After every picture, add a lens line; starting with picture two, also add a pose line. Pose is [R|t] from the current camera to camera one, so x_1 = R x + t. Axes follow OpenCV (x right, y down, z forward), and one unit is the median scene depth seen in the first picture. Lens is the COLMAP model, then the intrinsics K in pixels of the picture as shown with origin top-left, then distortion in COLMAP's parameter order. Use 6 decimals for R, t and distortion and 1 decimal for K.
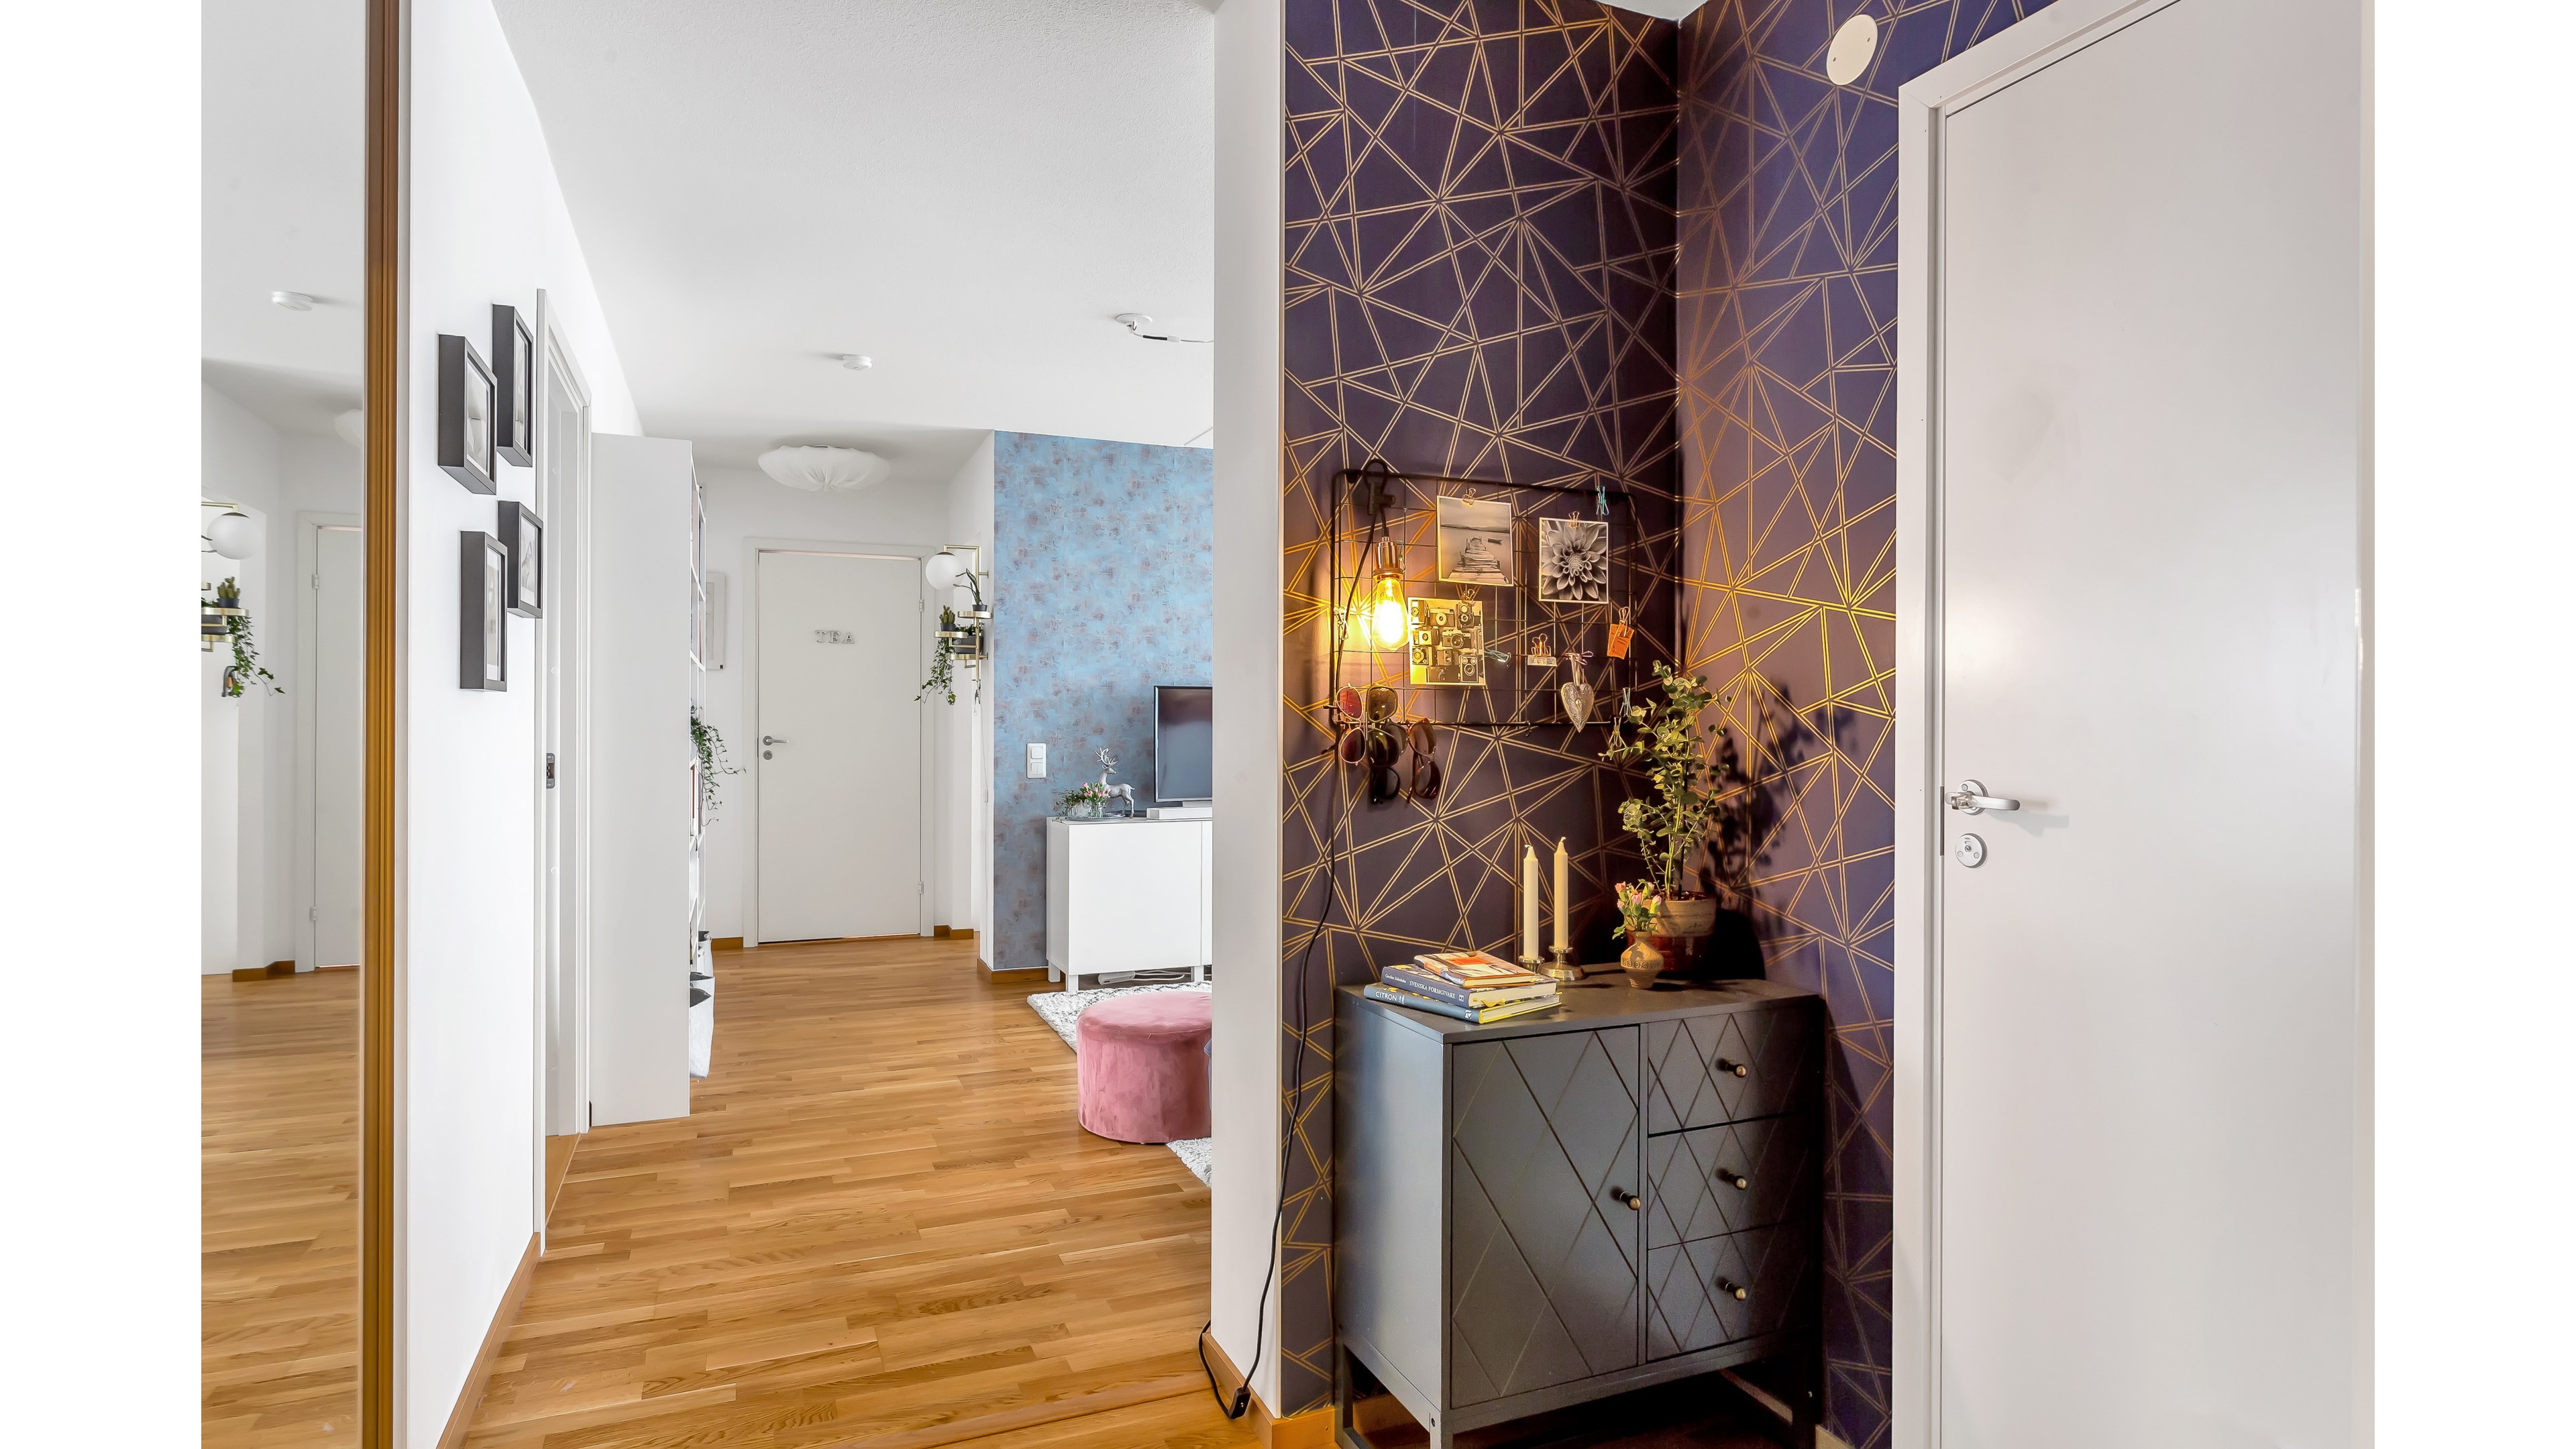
lens RADIAL K [[1293.8, 0, 1288.0], [0, 1293.8, 724.5], [0, 0, 1]] dist [-0.002426, -0.000308]
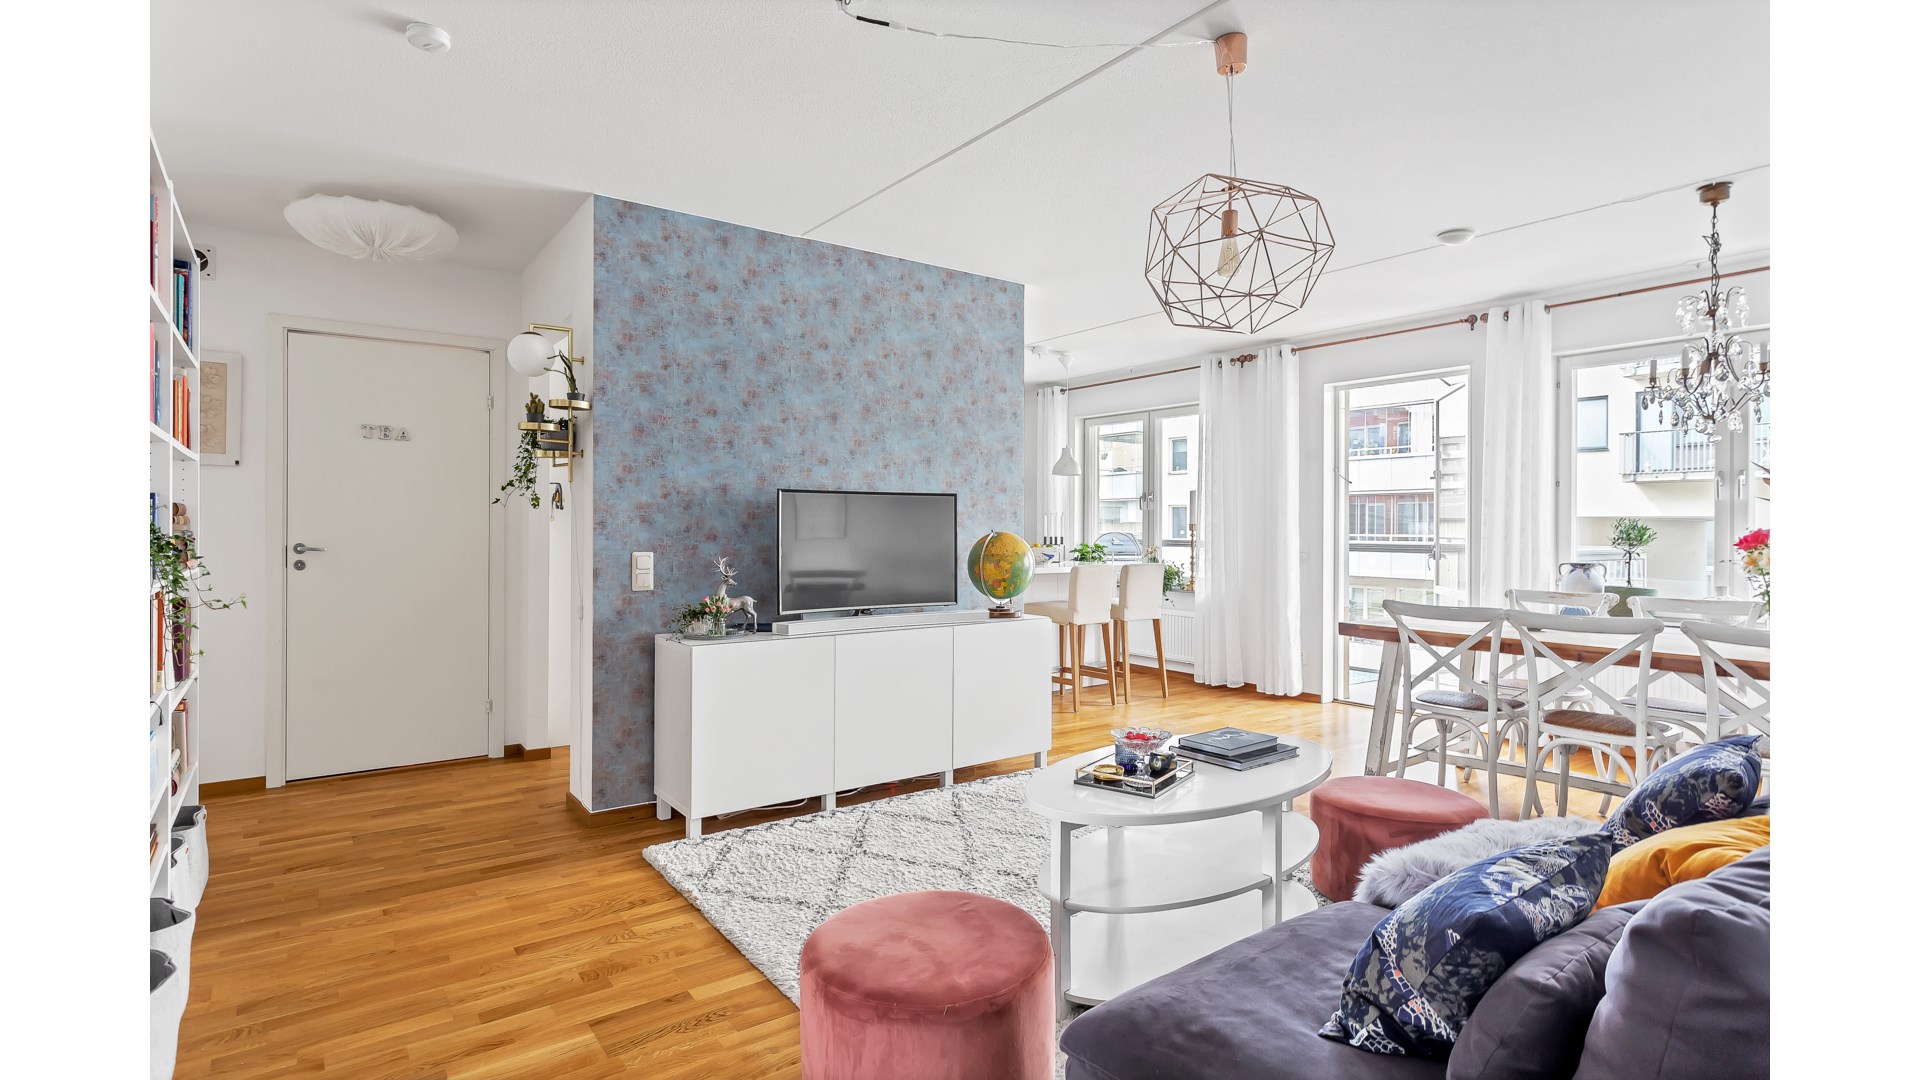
lens RADIAL K [[918.0, 0, 961.5], [0, 918.0, 530.7], [0, 0, 1]] dist [0.009535, 0.000353]
pose [[0.973442, 0.000994, 0.228931, -0.125720], [-0.001224, 0.999999, 0.000866, -0.000855], [-0.228930, -0.001124, 0.973442, 0.333703]]
